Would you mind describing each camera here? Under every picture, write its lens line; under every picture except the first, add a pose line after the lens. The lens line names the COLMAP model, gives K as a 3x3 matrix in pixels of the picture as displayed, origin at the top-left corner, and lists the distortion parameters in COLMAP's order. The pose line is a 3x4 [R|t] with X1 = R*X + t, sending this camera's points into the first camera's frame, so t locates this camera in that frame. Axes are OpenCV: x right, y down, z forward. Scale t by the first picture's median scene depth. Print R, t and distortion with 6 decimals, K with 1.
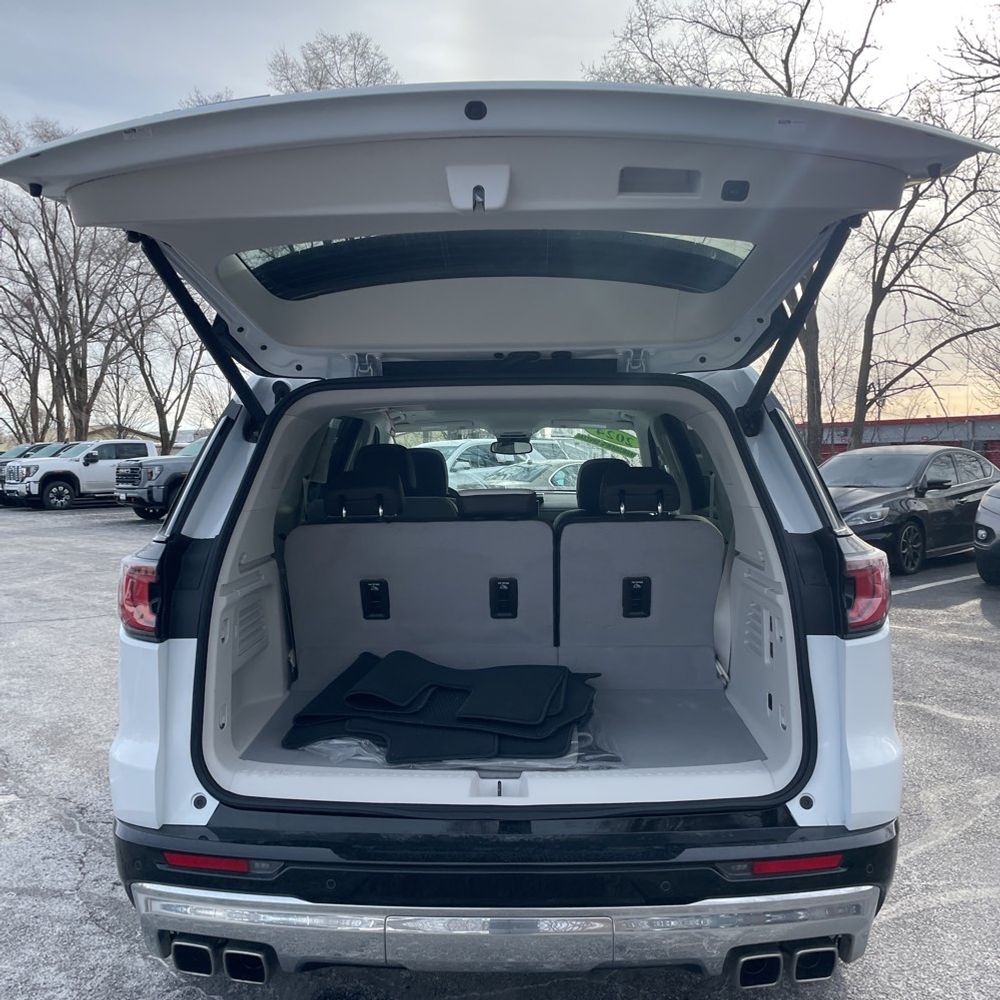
lens RADIAL K [[990.2, 0, 497.7], [0, 990.2, 485.4], [0, 0, 1]] dist [0.101802, -0.150390]
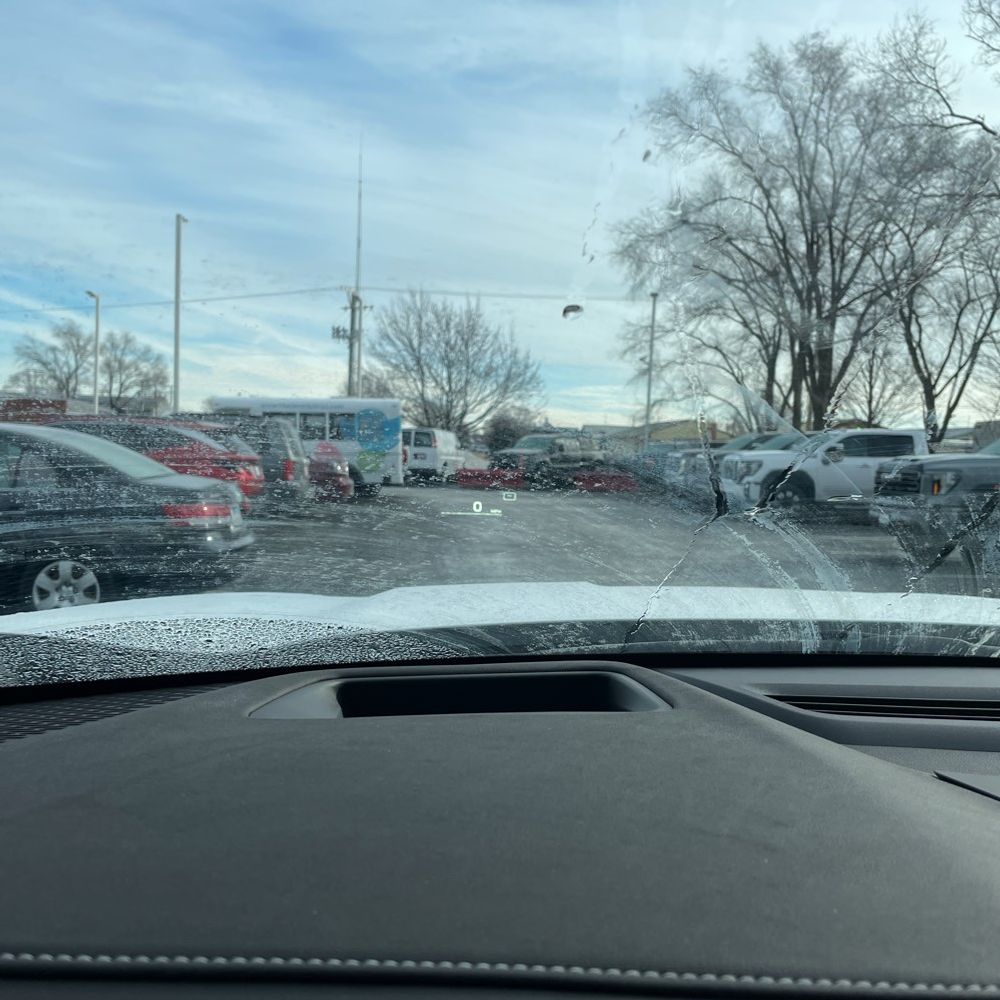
lens RADIAL K [[992.3, 0, 495.7], [0, 992.3, 508.7], [0, 0, 1]] dist [0.110358, -0.150121]
pose [[0.763267, 0.079501, -0.641173, -0.088102], [-0.064954, 0.996815, 0.046275, -0.004000], [0.642810, 0.006326, 0.766000, 0.205684]]
